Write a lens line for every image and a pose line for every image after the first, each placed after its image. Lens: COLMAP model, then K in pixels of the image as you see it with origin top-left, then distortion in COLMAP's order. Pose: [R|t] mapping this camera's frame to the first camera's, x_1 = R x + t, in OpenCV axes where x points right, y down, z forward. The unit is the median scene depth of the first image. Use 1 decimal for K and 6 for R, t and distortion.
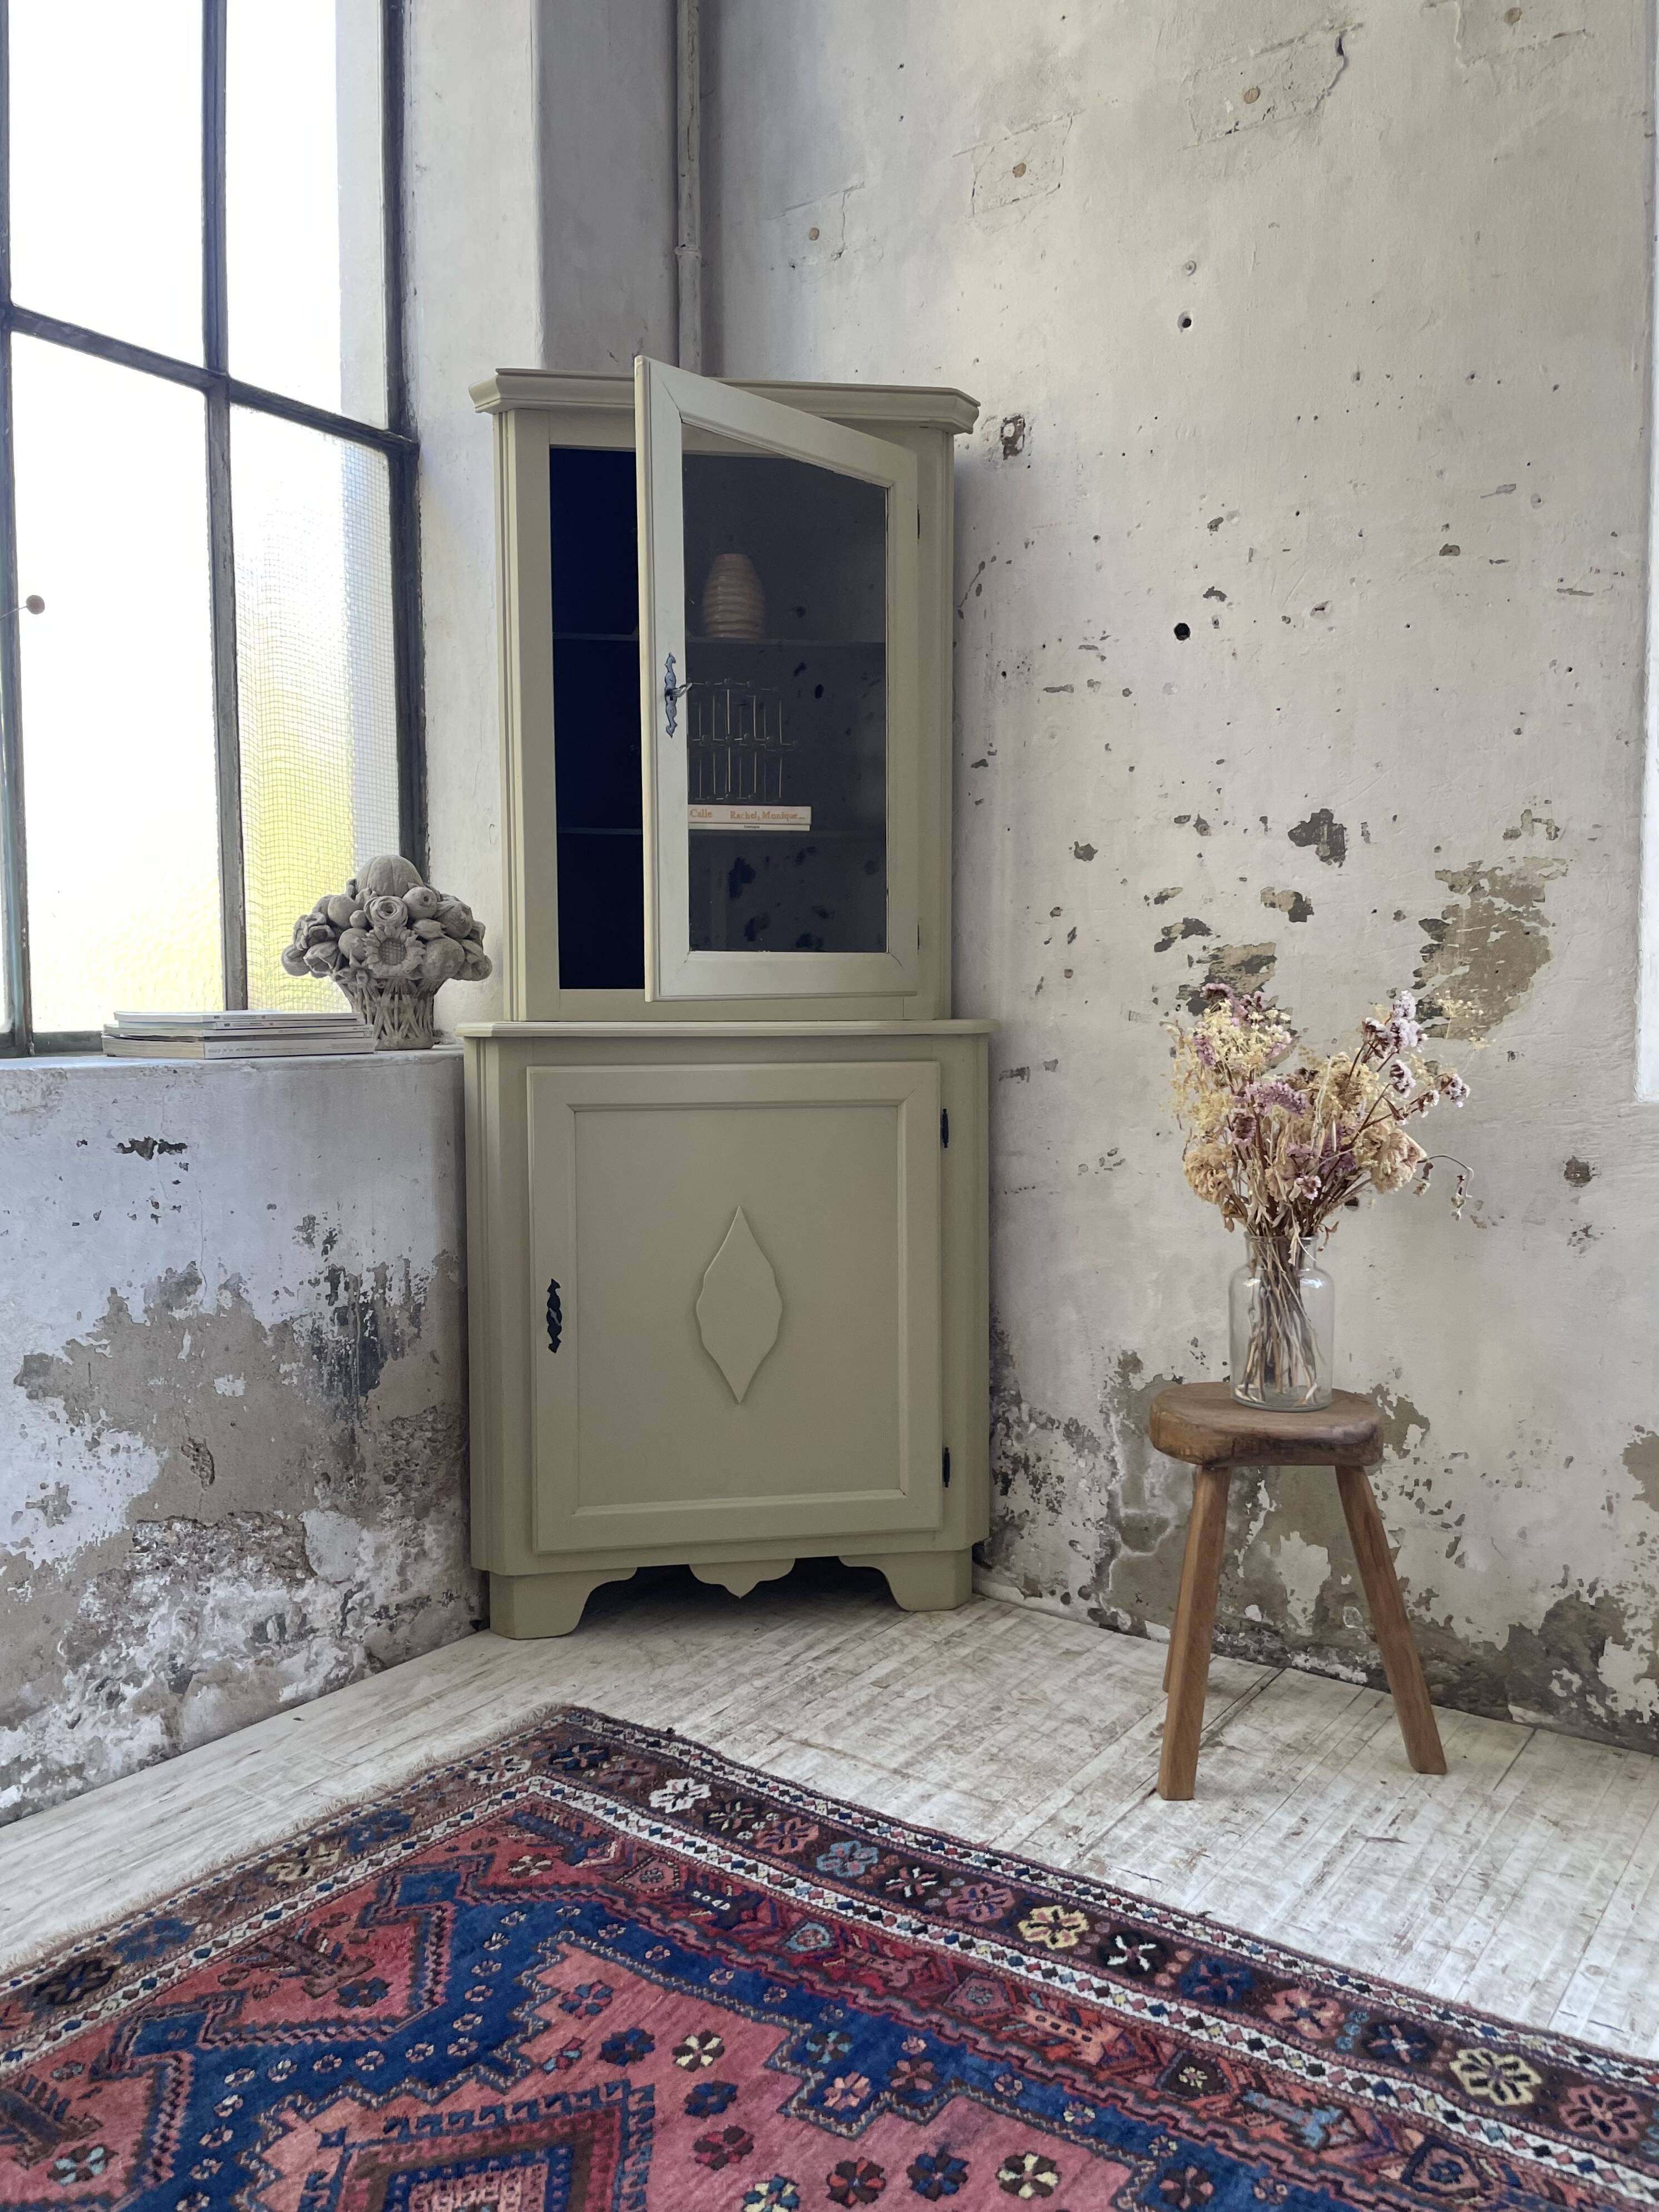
lens RADIAL K [[1697.9, 0, 838.3], [0, 1697.9, 1088.3], [0, 0, 1]] dist [0.092911, -0.132764]
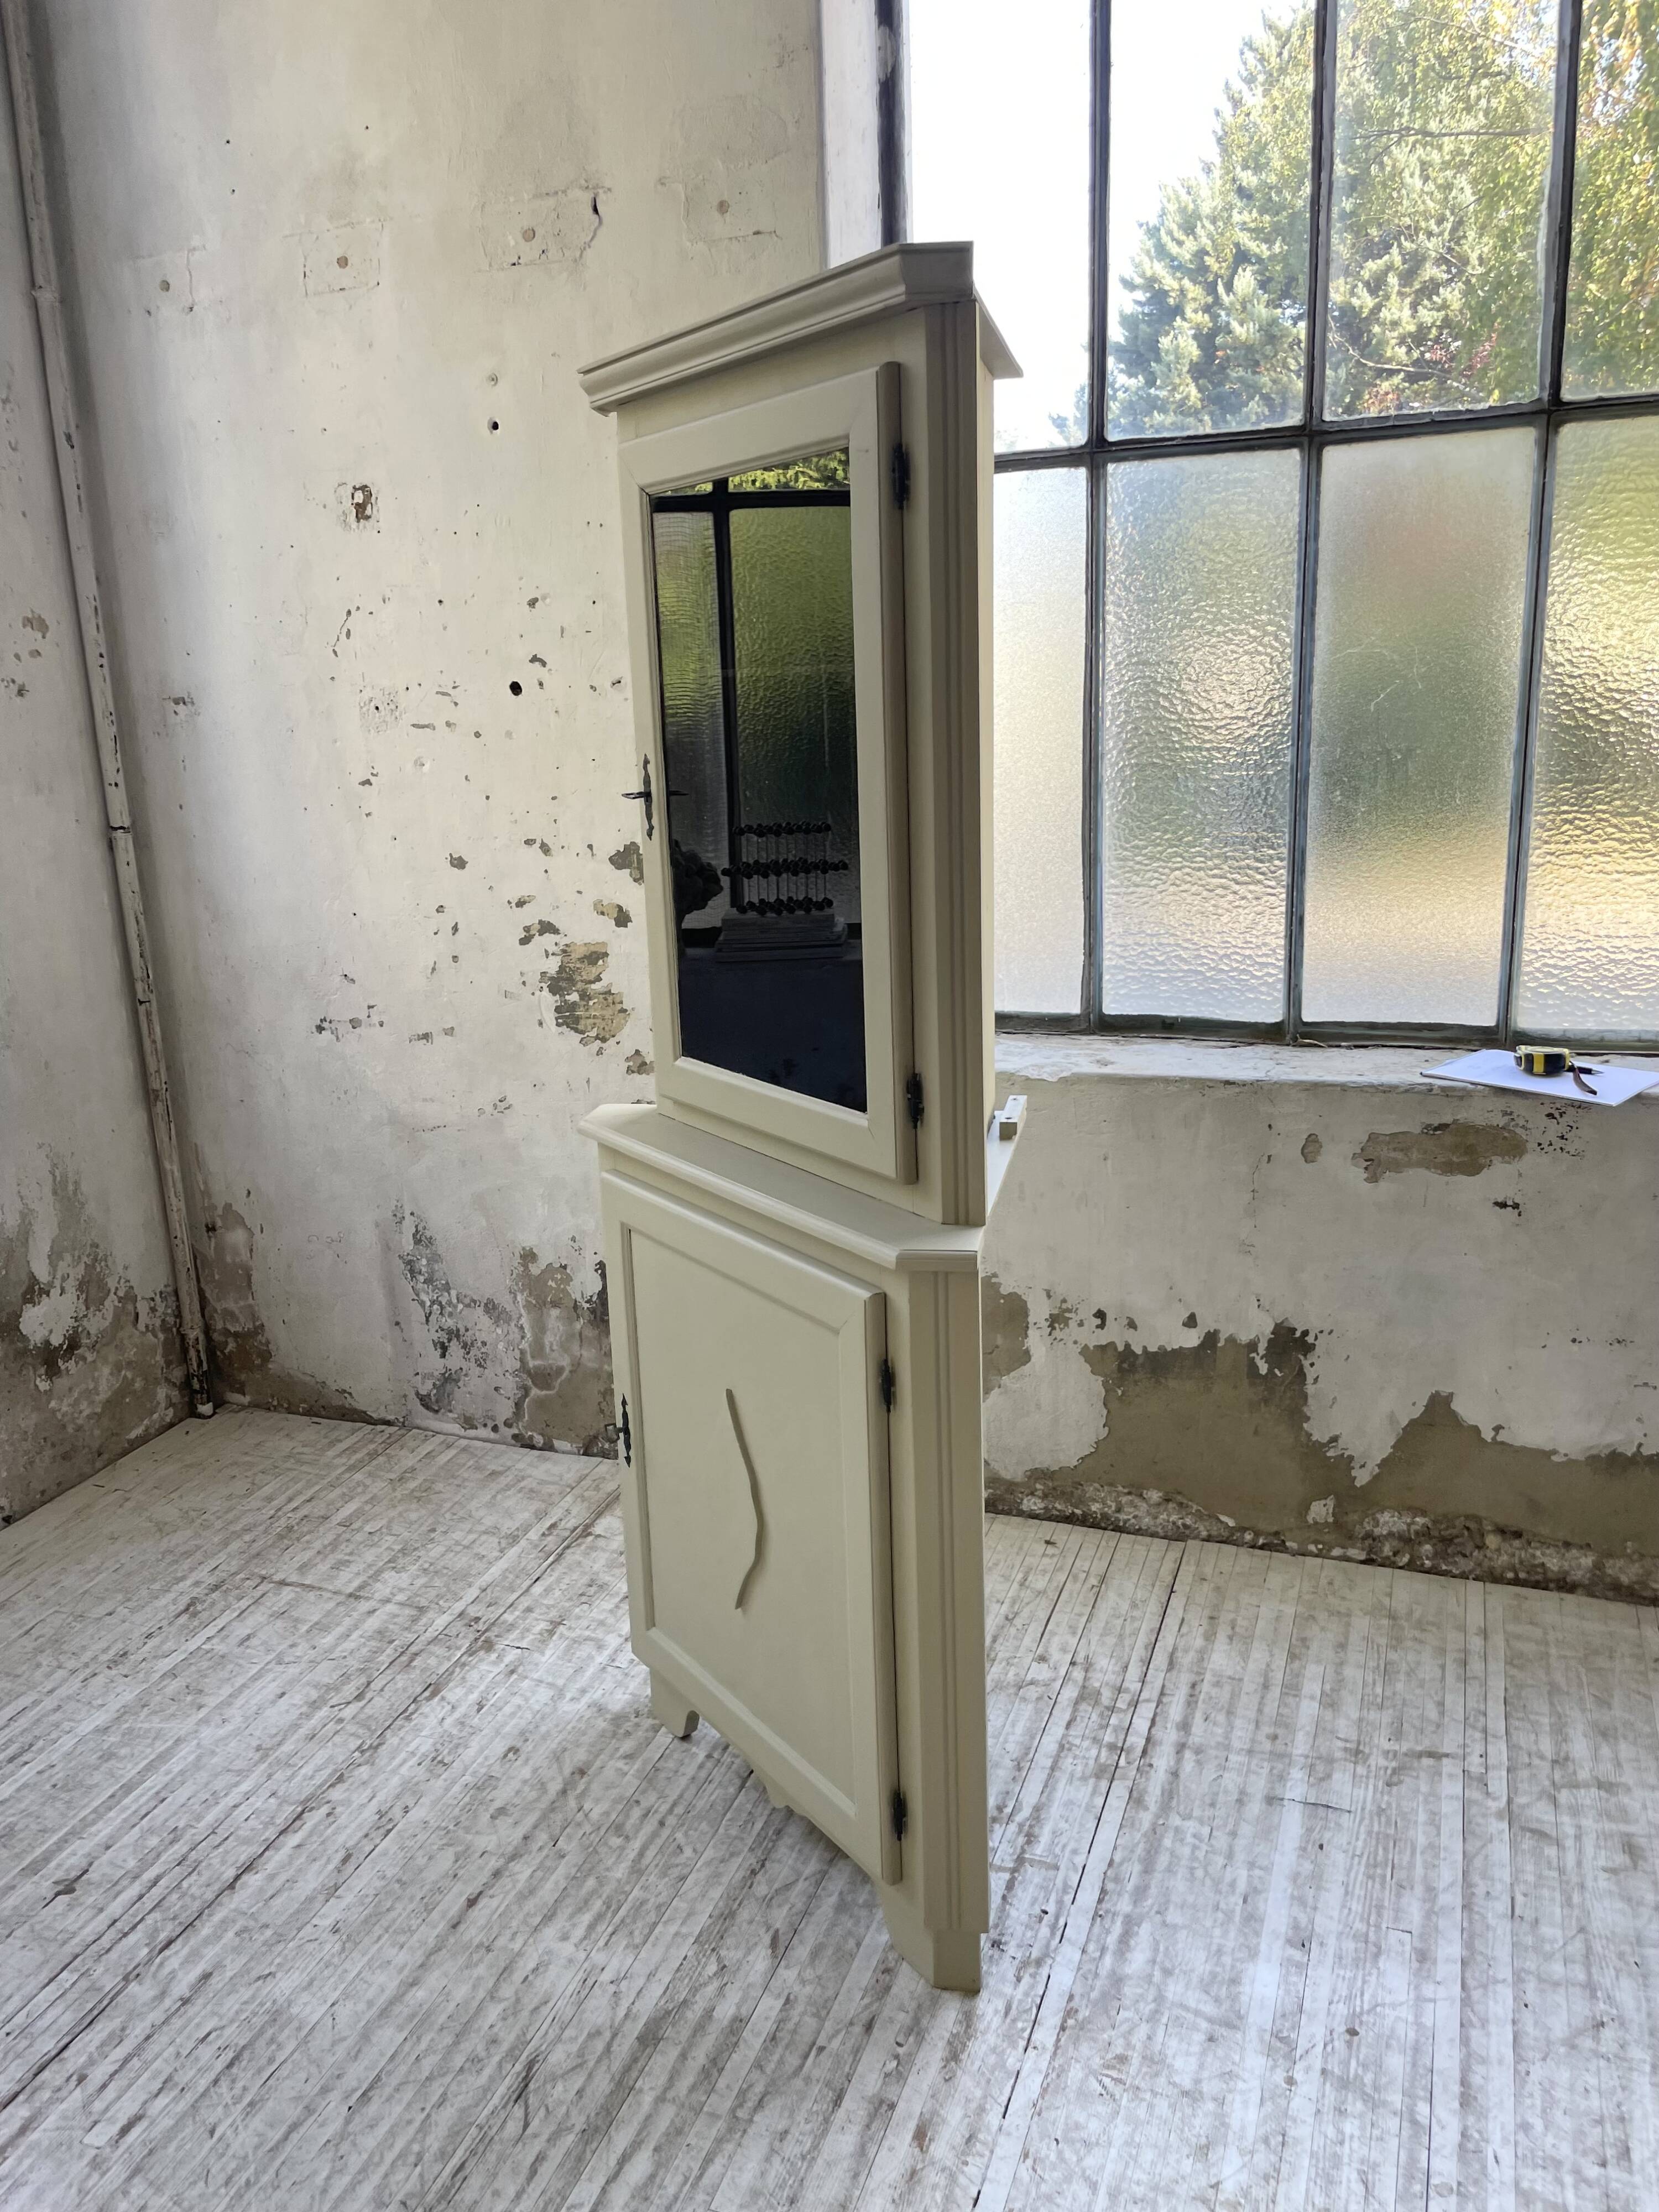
lens RADIAL K [[1670.5, 0, 811.8], [0, 1670.5, 1108.3], [0, 0, 1]] dist [0.089943, -0.122679]
pose [[0.967646, -0.093013, 0.234541, 0.096735], [0.046176, 0.979154, 0.197800, -0.205712], [-0.248050, -0.180570, 0.951770, -0.270176]]
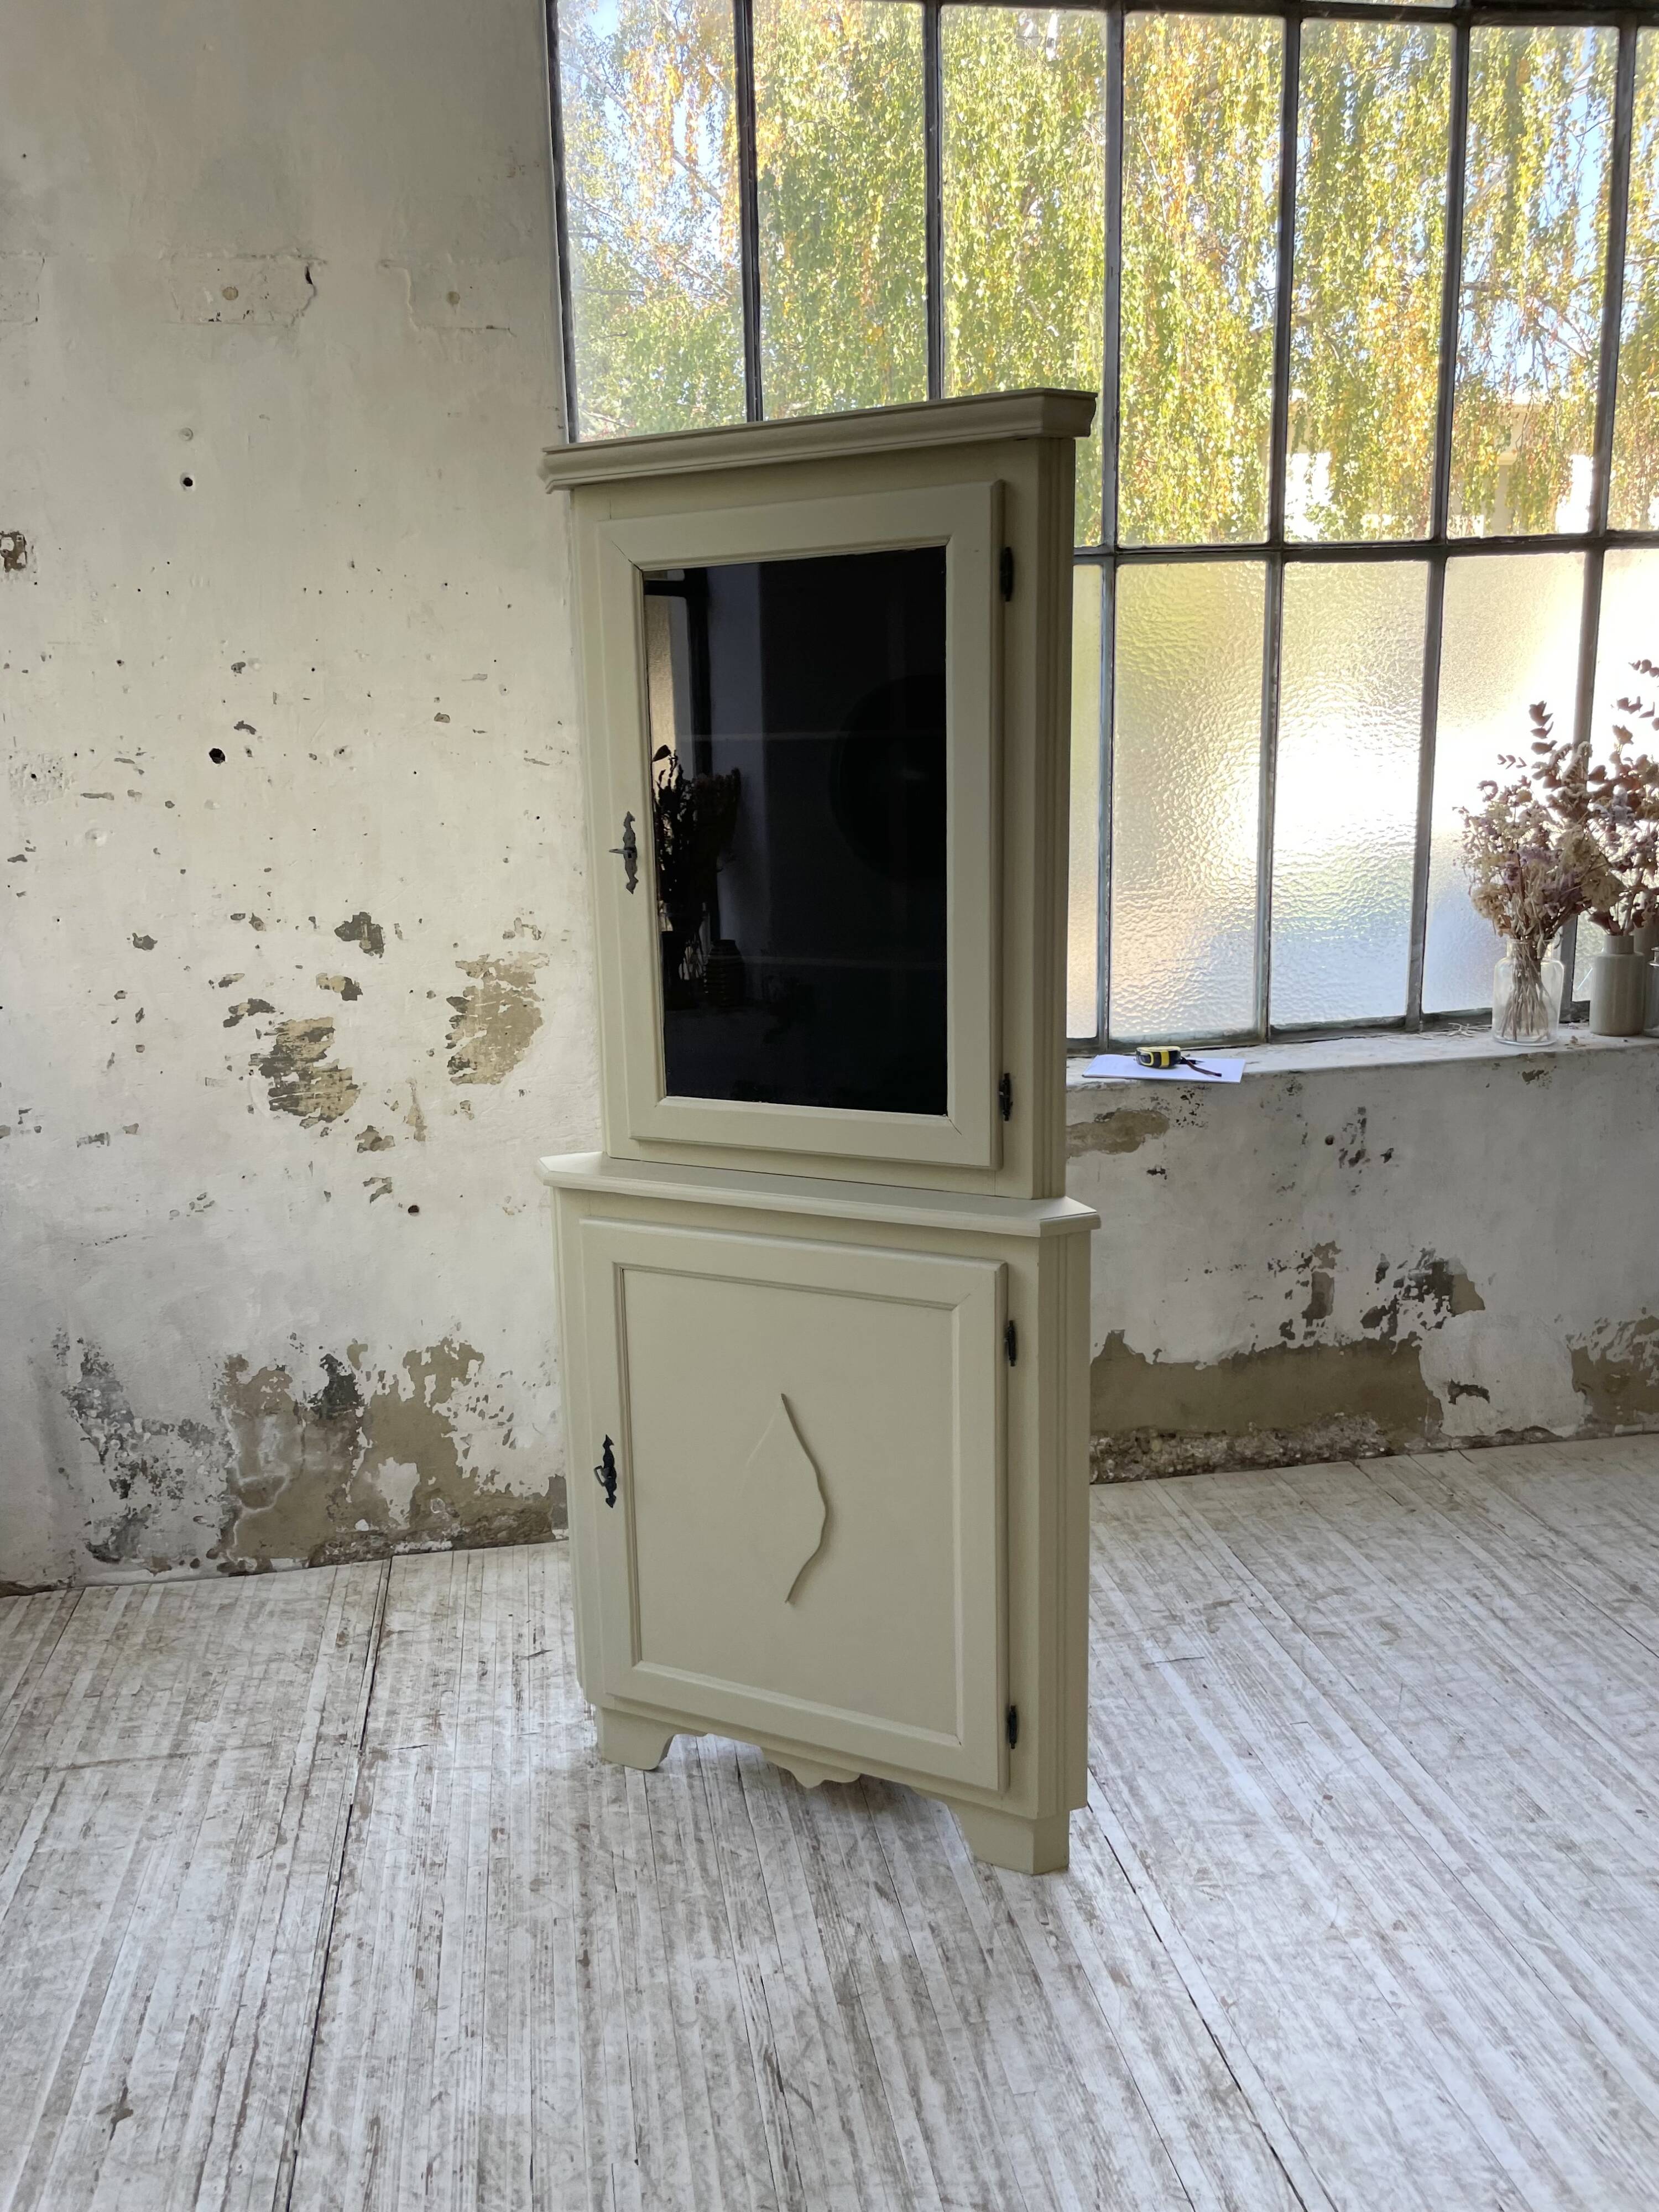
lens RADIAL K [[1672.3, 0, 817.2], [0, 1672.3, 1119.2], [0, 0, 1]] dist [0.089979, -0.123849]
pose [[0.709366, -0.164543, 0.685365, -0.348736], [0.058054, 0.982705, 0.175841, -0.207739], [-0.702445, -0.084948, 0.706650, -0.125367]]
